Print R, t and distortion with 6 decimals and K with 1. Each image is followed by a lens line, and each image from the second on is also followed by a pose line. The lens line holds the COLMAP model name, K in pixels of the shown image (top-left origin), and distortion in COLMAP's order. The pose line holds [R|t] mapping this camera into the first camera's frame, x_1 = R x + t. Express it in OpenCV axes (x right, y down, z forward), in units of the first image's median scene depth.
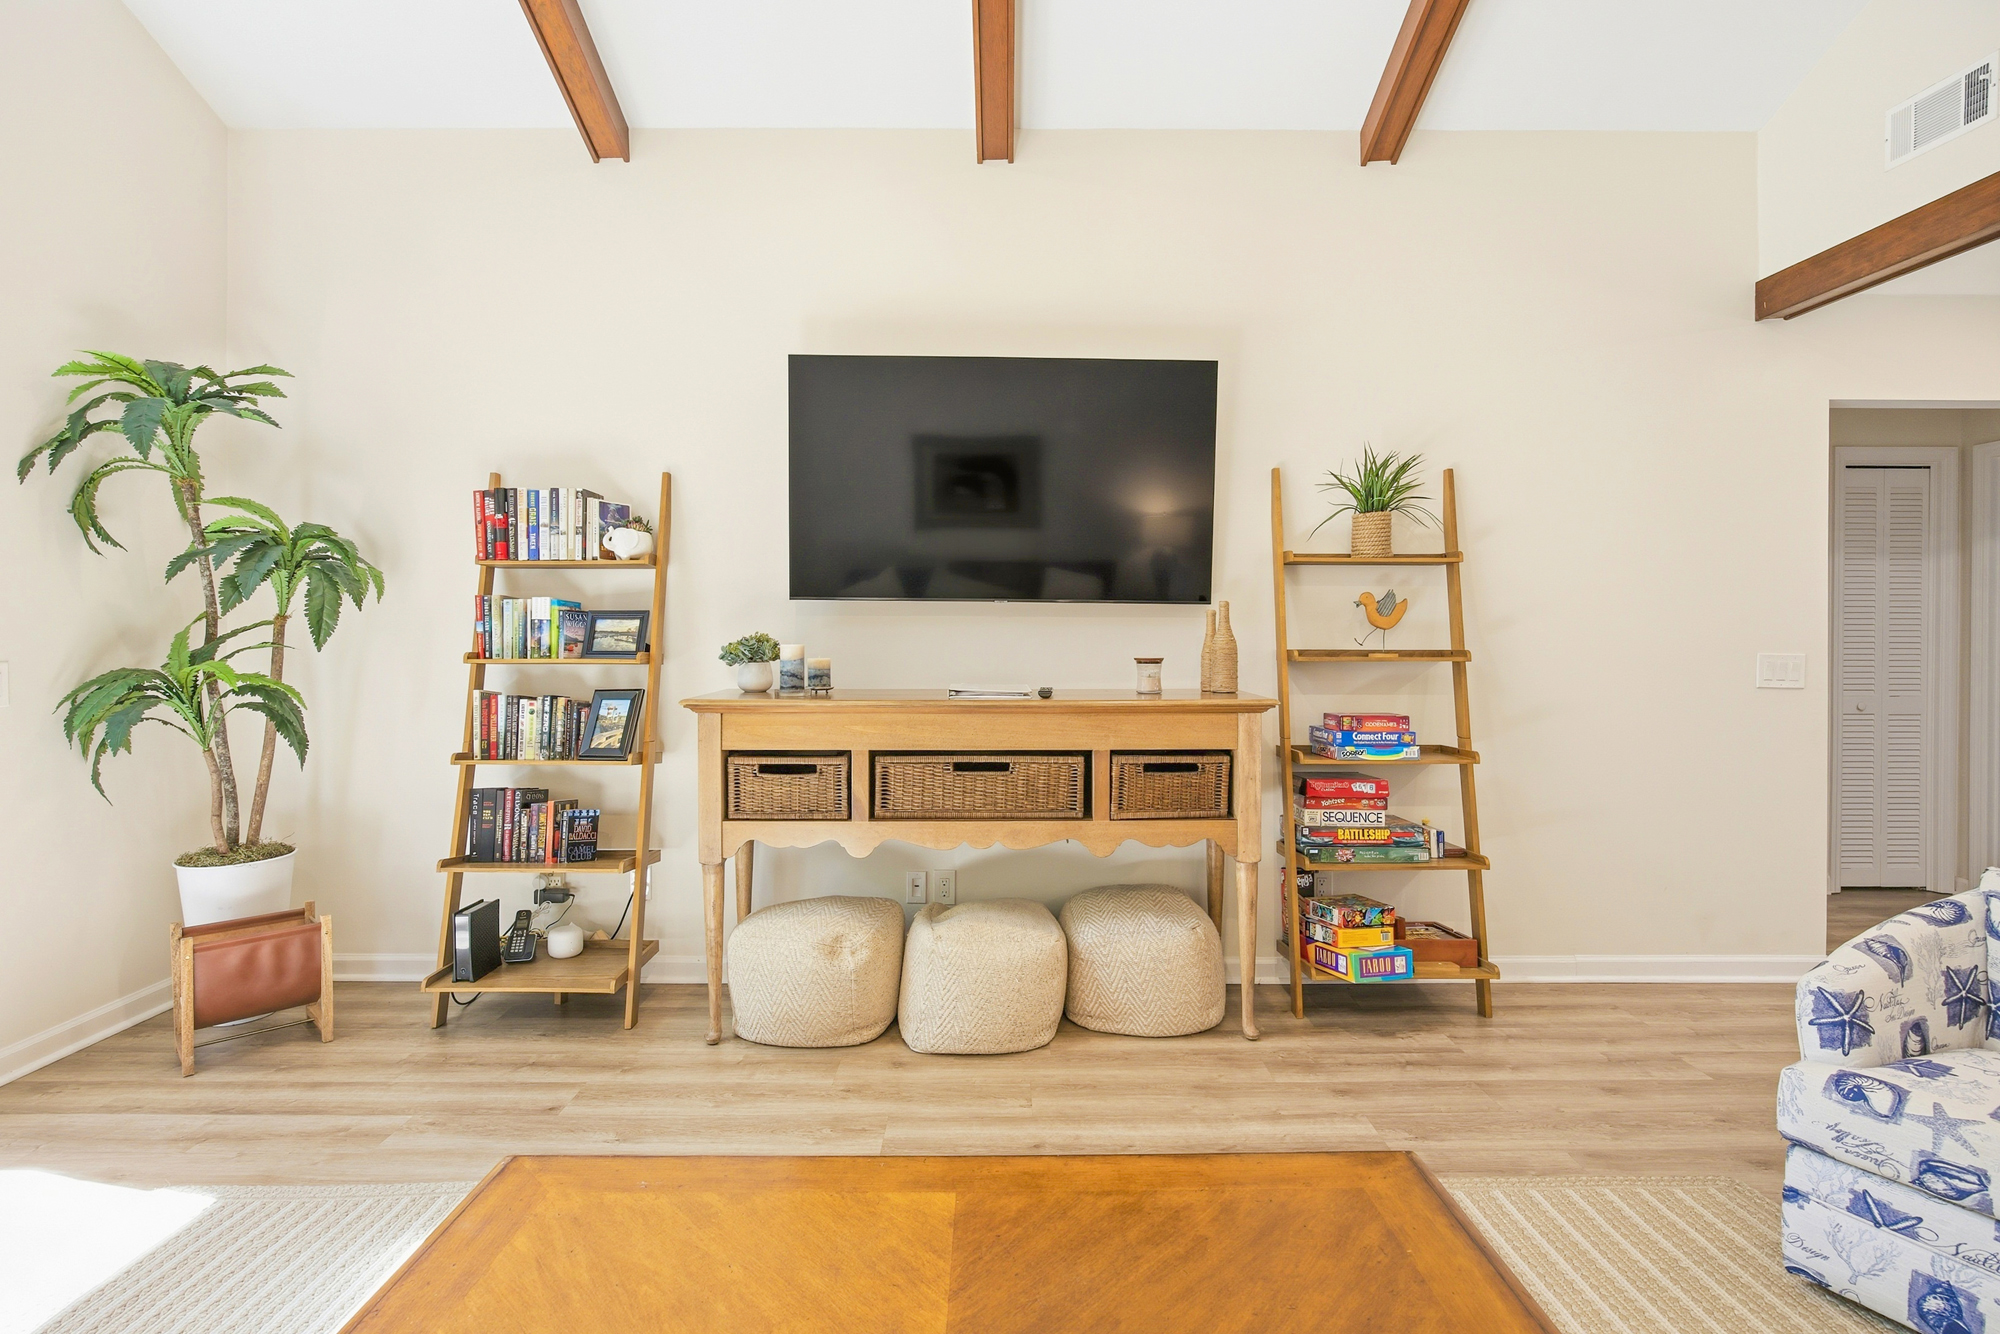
lens RADIAL K [[944.2, 0, 1001.3], [0, 944.2, 643.2], [0, 0, 1]] dist [-0.014726, 0.000450]
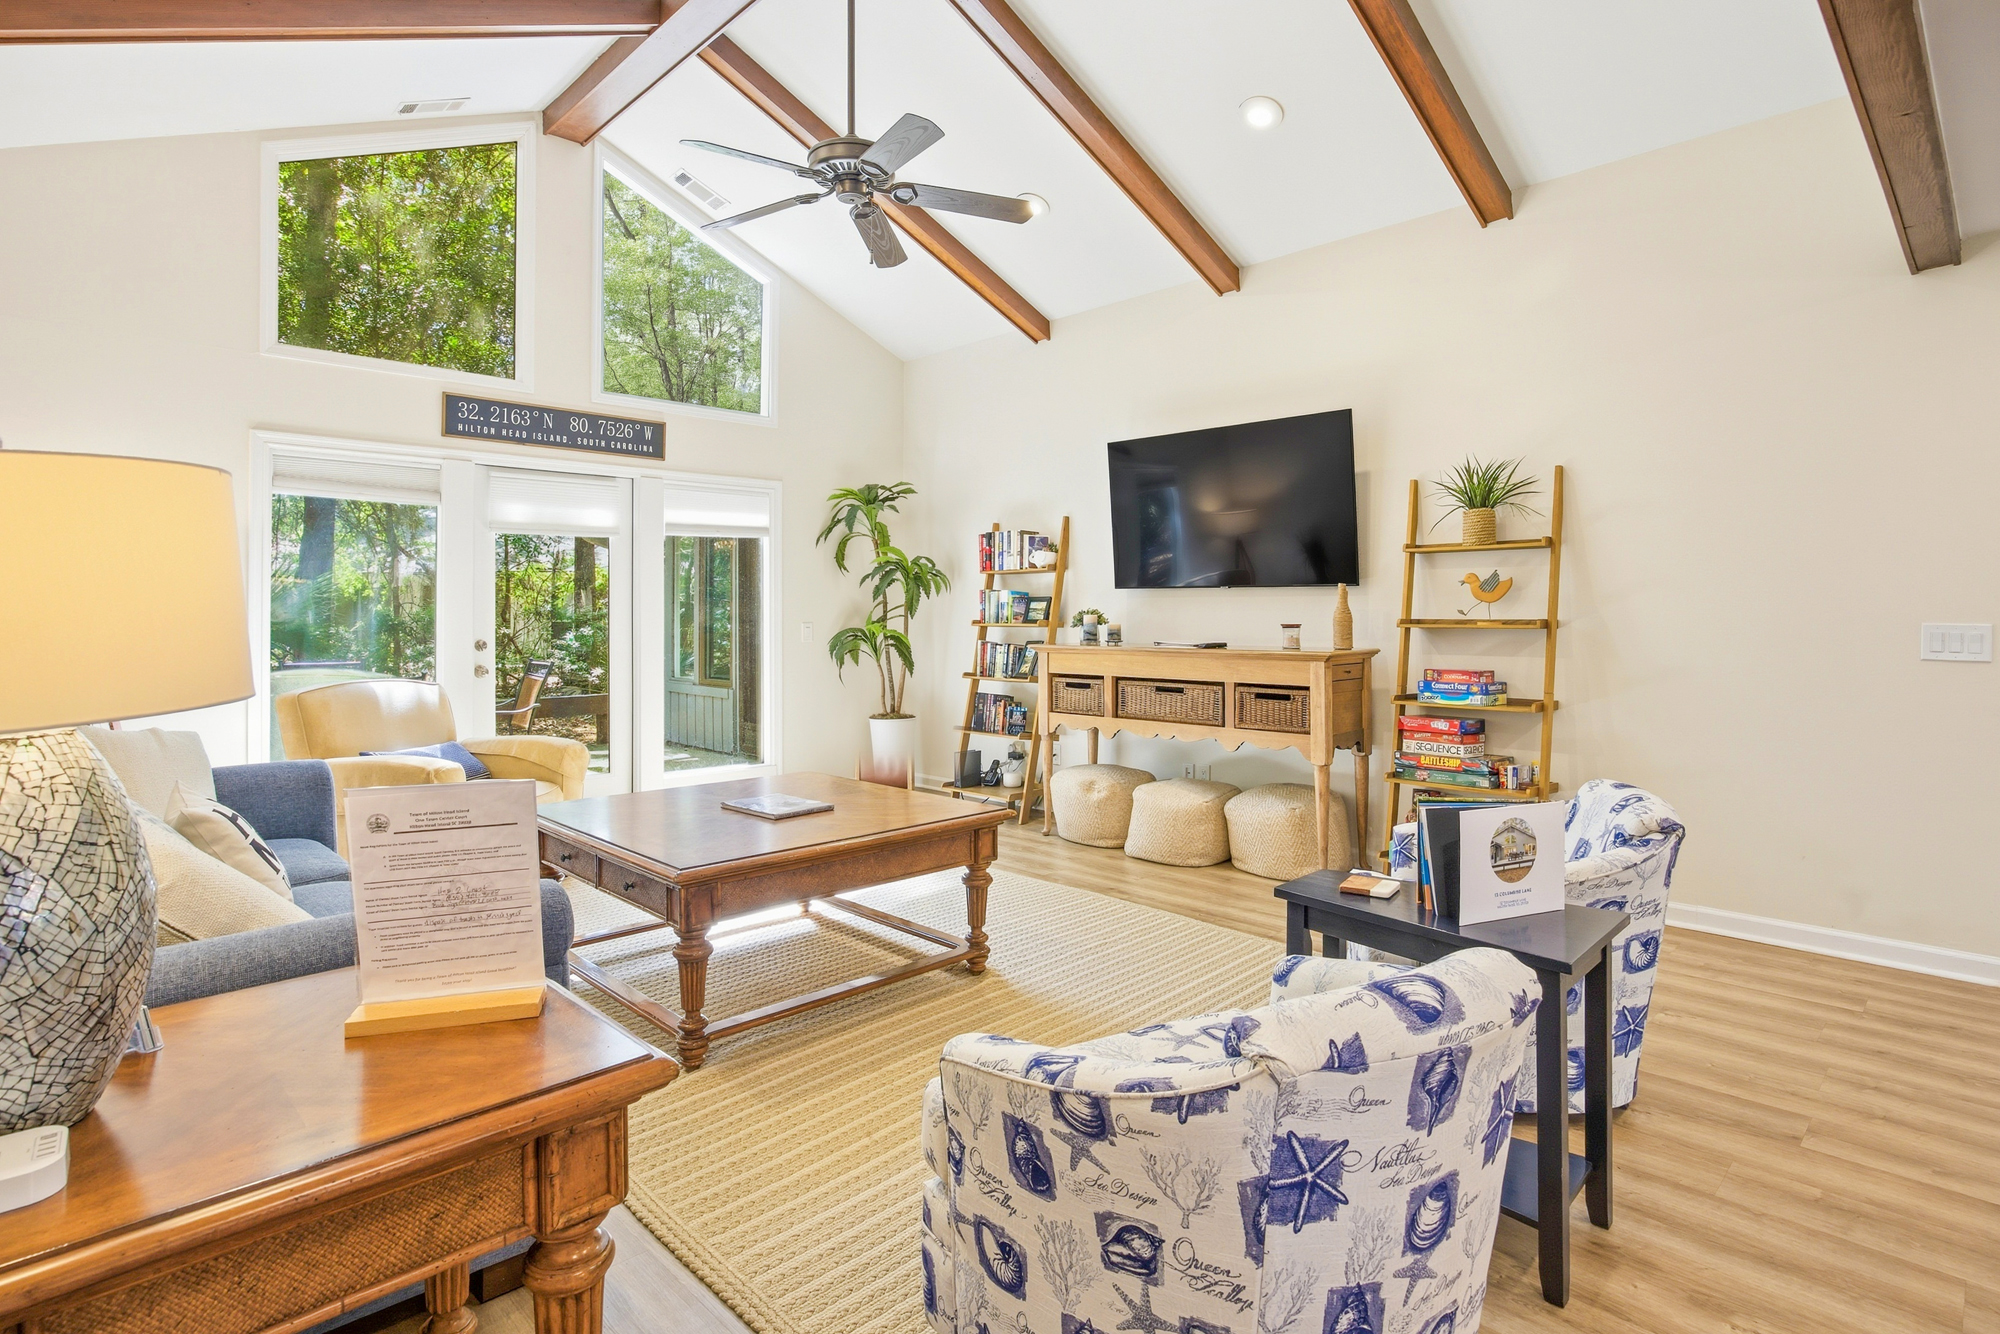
lens RADIAL K [[920.2, 0, 1004.2], [0, 920.2, 605.2], [0, 0, 1]] dist [-0.018333, 0.000360]
pose [[0.718385, -0.009339, -0.695583, 0.789707], [-0.003518, 0.999848, -0.017057, 0.011607], [0.695637, 0.014700, 0.718243, -0.305871]]
